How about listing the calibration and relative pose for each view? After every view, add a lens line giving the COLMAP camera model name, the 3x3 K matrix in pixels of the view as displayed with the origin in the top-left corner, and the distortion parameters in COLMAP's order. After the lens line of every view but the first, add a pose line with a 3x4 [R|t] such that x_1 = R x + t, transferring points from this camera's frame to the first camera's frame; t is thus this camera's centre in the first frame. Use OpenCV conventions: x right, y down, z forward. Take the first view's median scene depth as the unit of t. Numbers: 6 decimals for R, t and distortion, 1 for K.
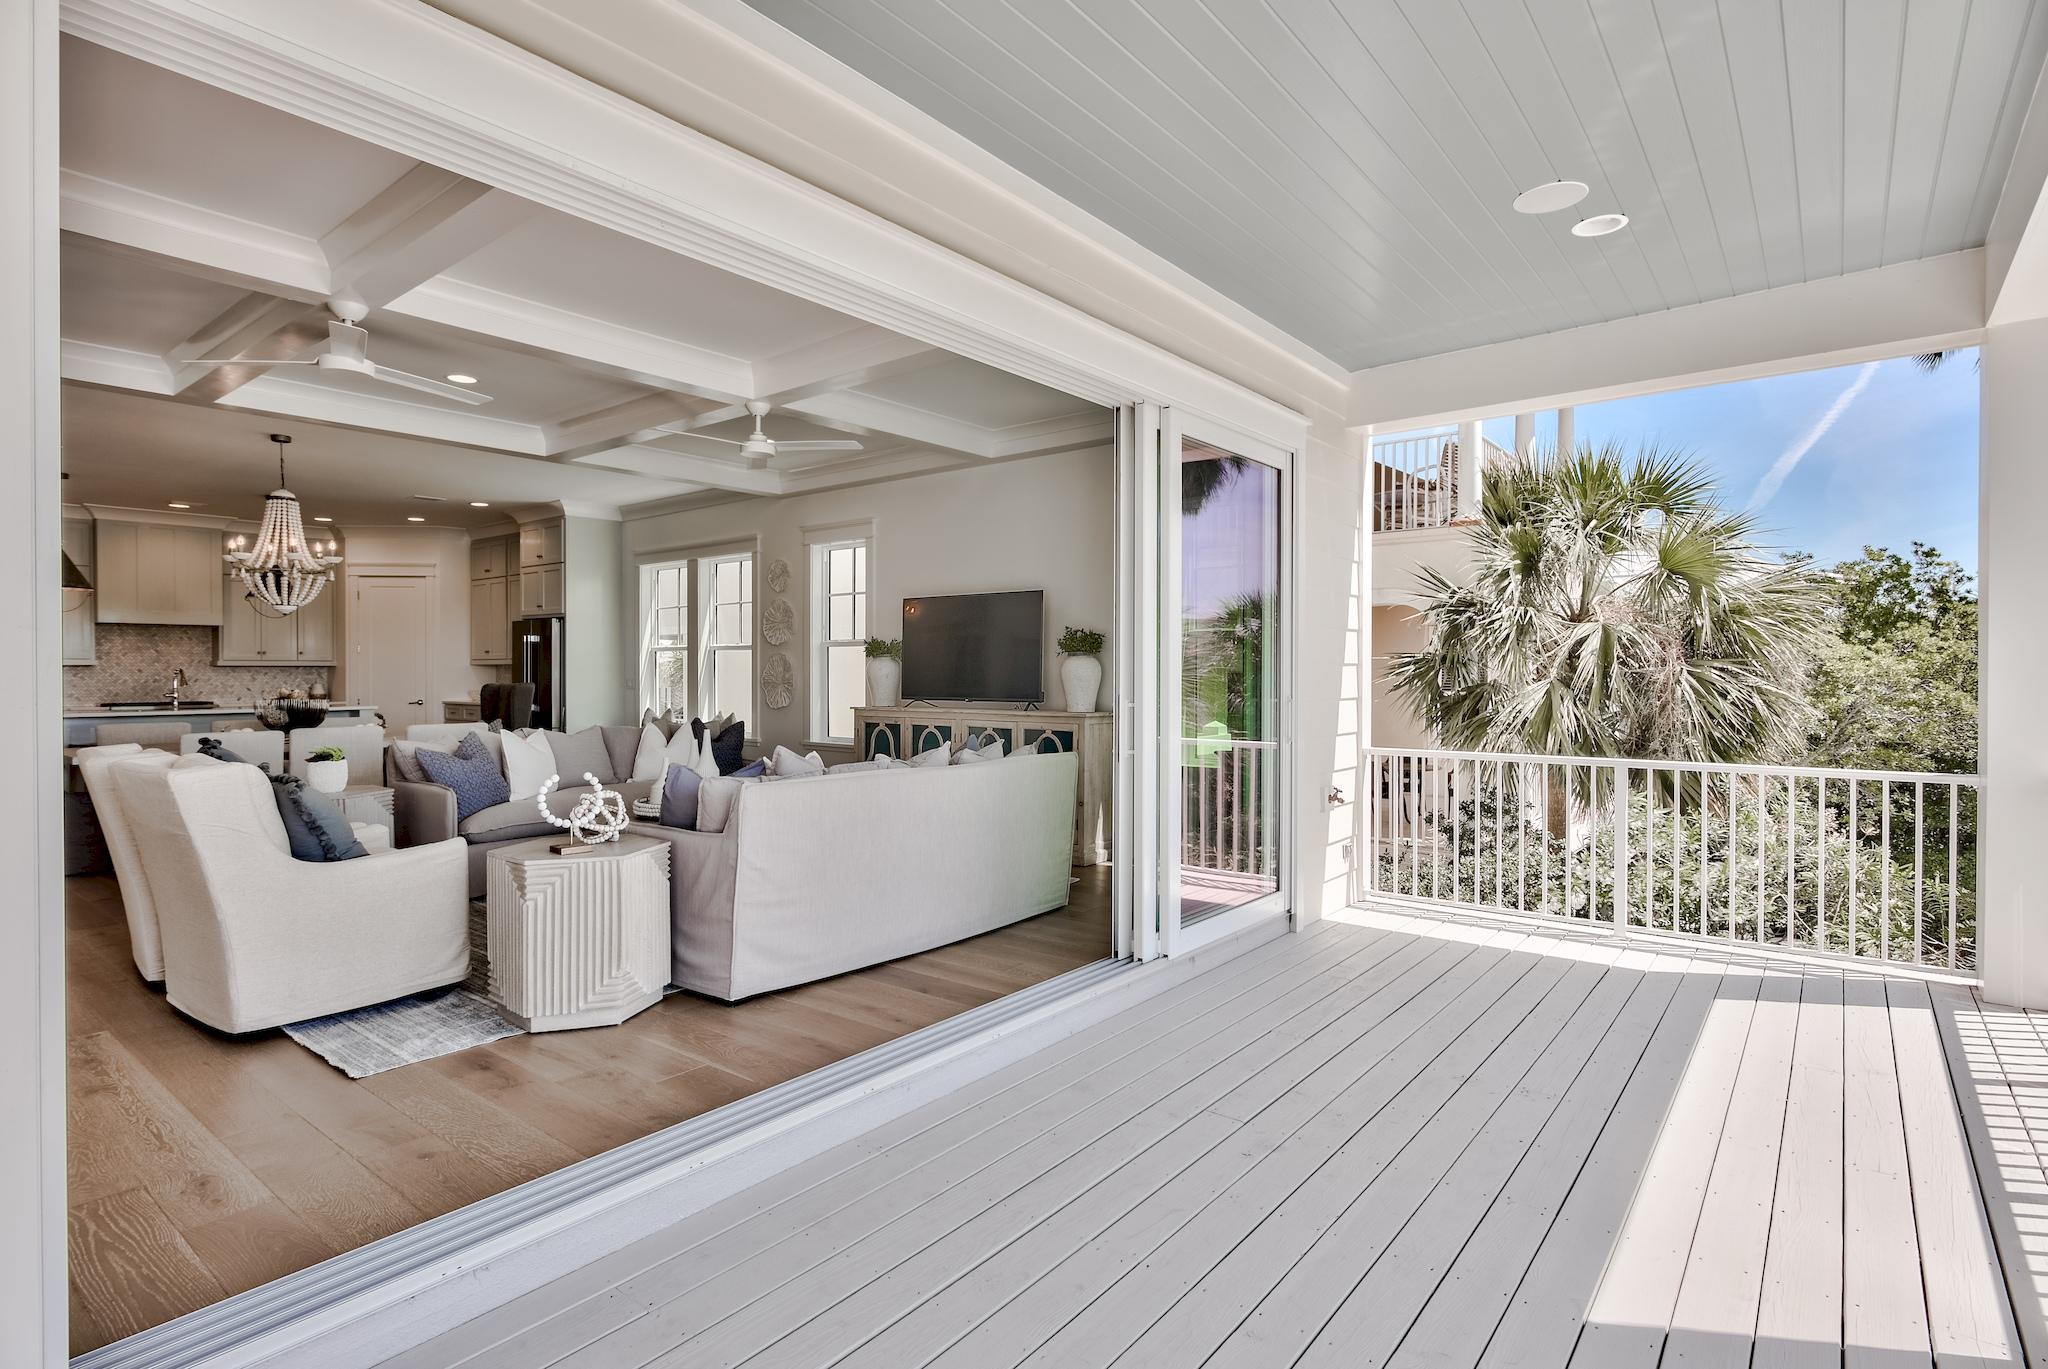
lens RADIAL K [[1002.9, 0, 1024.0], [0, 1002.9, 684.5], [0, 0, 1]] dist [-0.001498, -0.001170]
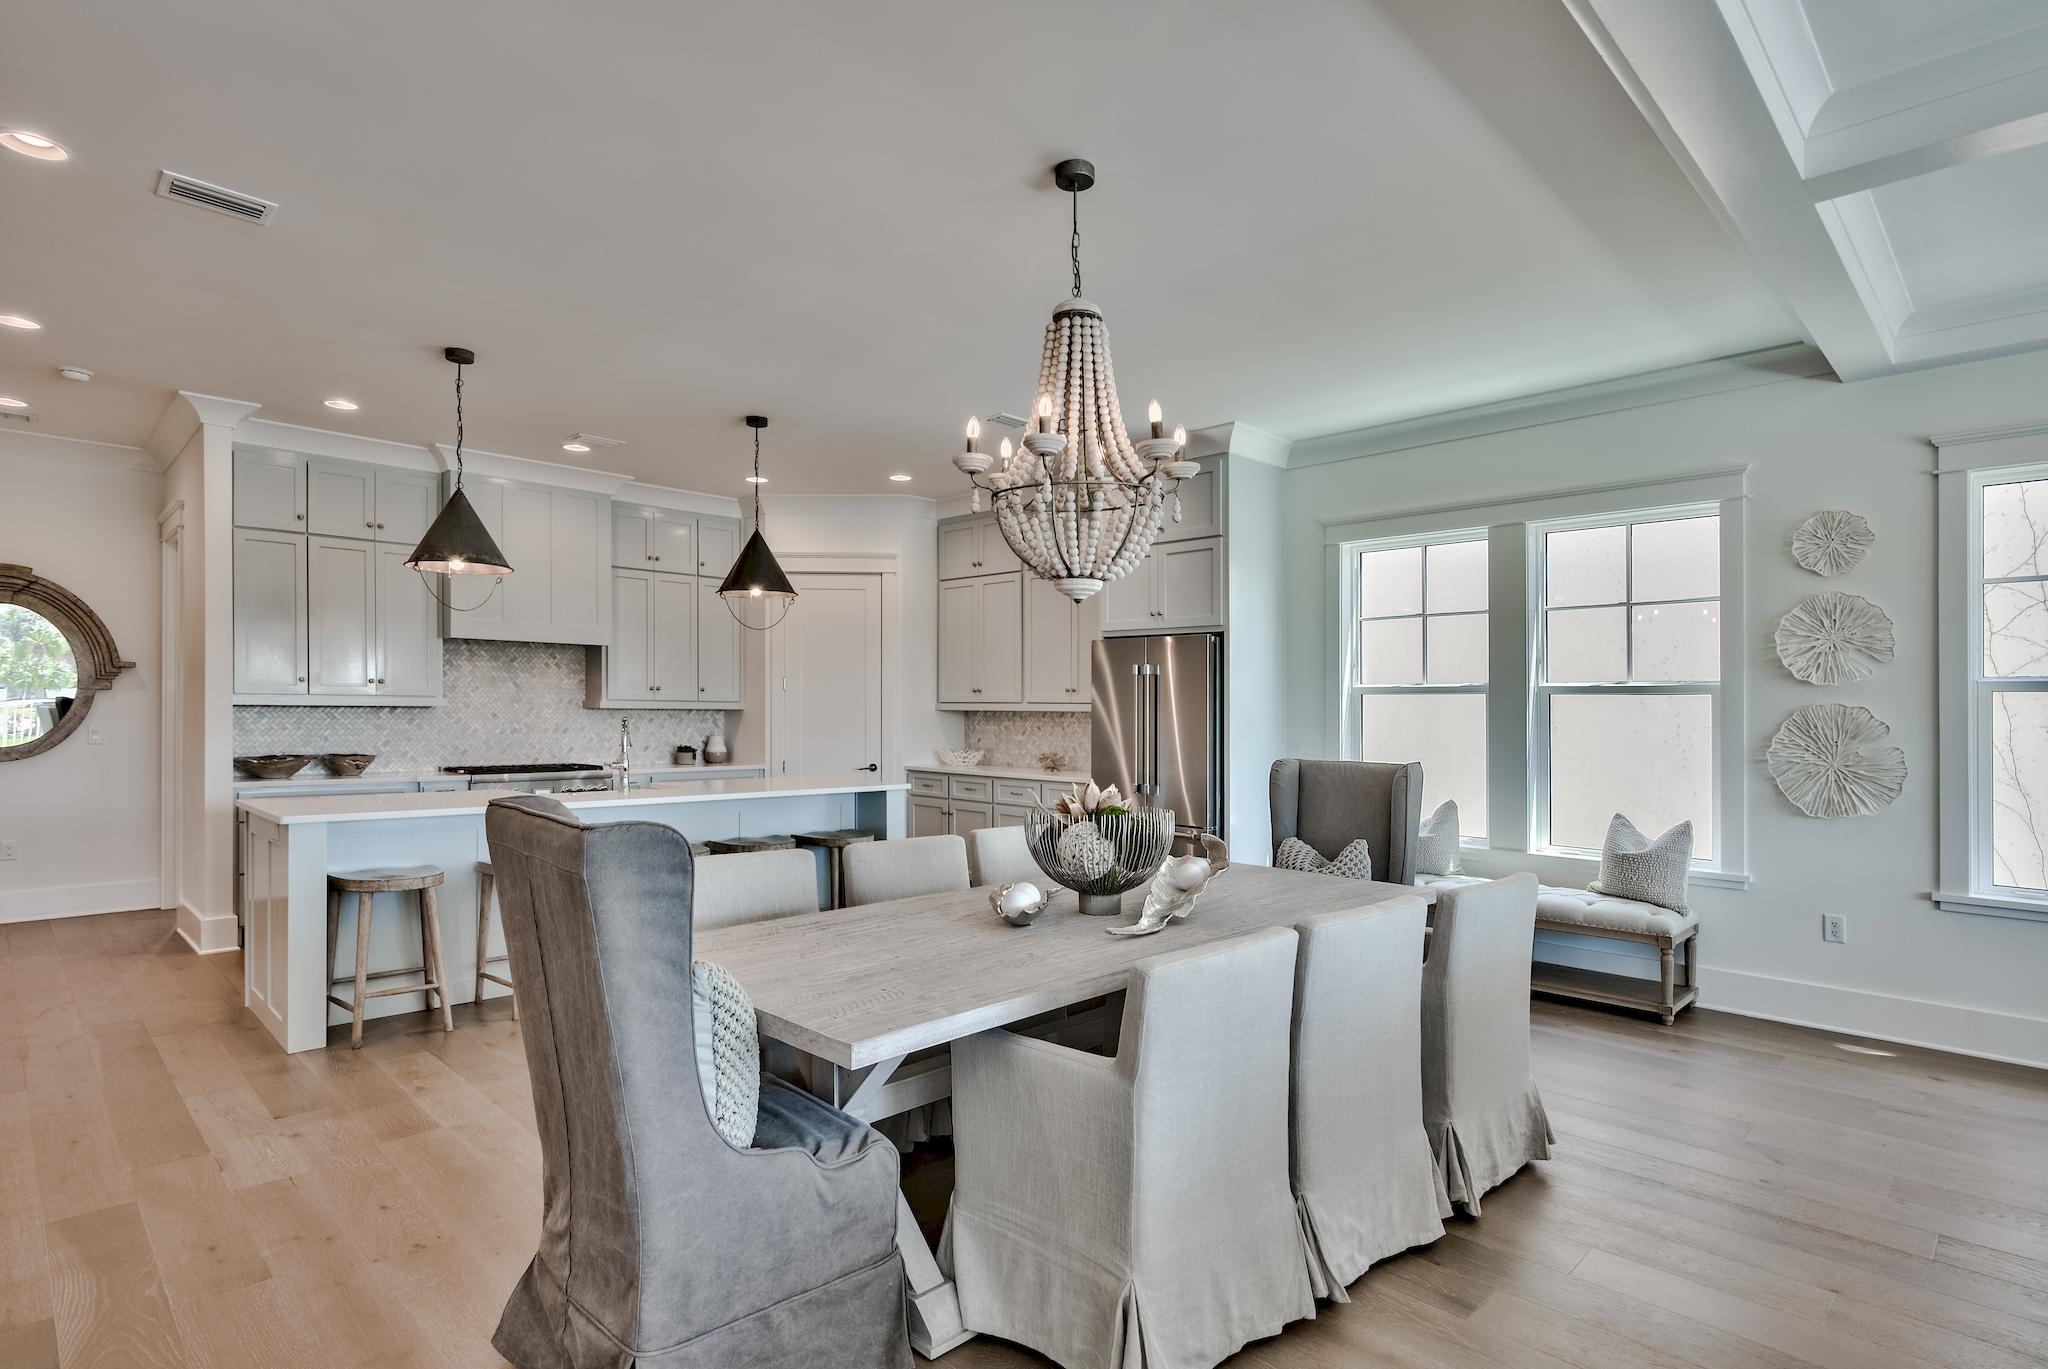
lens RADIAL K [[1042.3, 0, 1017.4], [0, 1042.3, 716.7], [0, 0, 1]] dist [-0.001489, 0.000389]
pose [[0.993002, 0.013802, -0.117287, -0.699784], [-0.014779, 0.999863, -0.007464, -0.018638], [0.117168, 0.009146, 0.993070, 0.558318]]
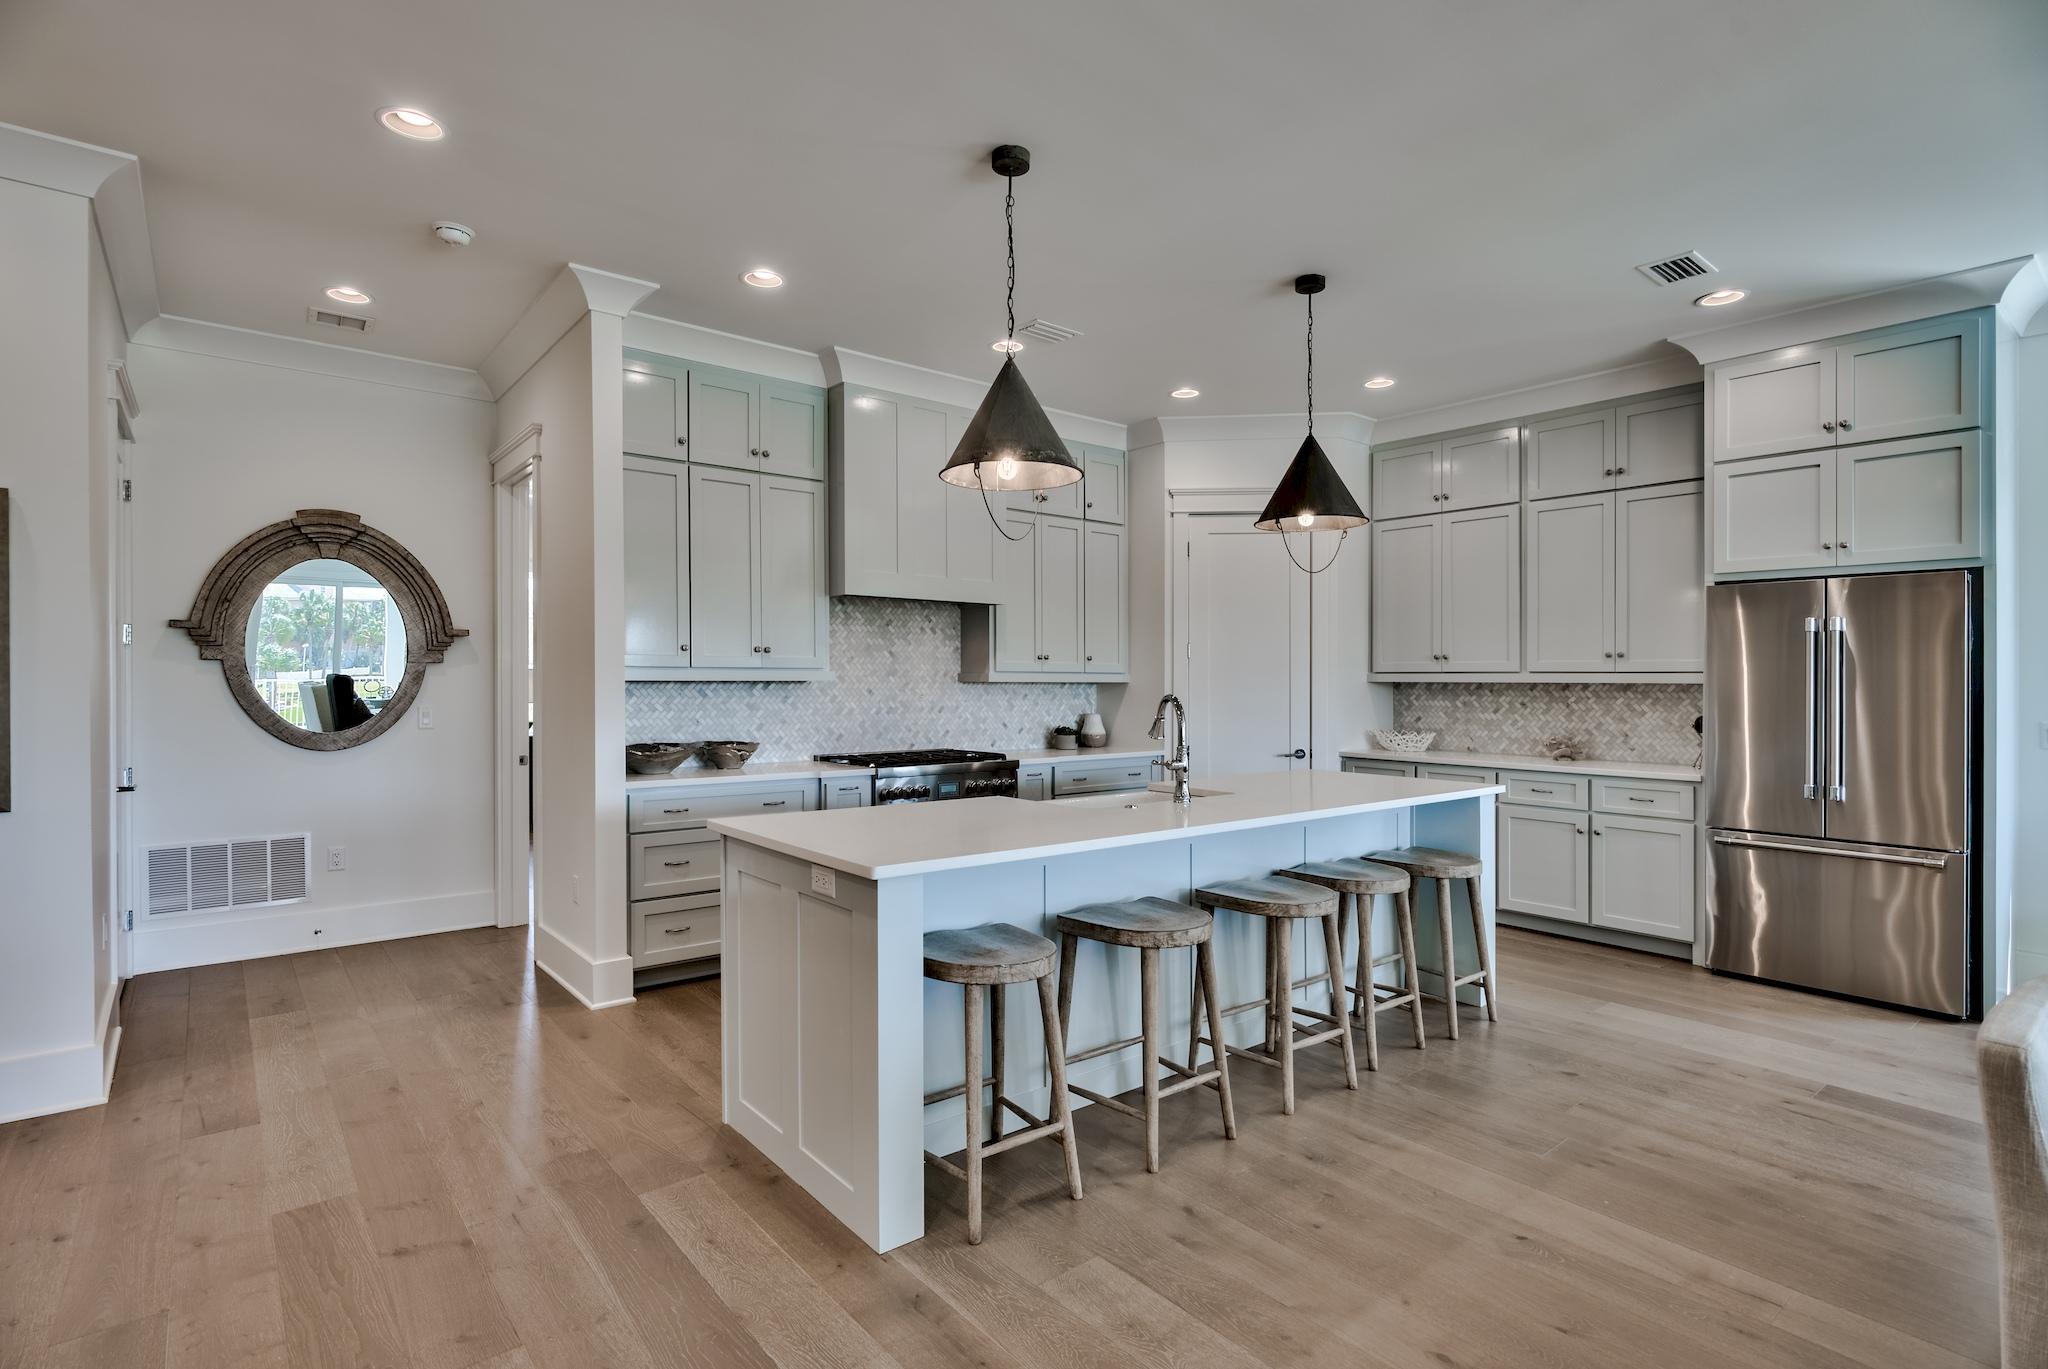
lens RADIAL K [[995.9, 0, 1020.1], [0, 995.9, 692.8], [0, 0, 1]] dist [-0.002714, -0.000325]
pose [[0.976386, 0.010957, -0.215756, -1.027478], [-0.011129, 0.999938, 0.000420, -0.020606], [0.215747, 0.001991, 0.976447, 0.754342]]
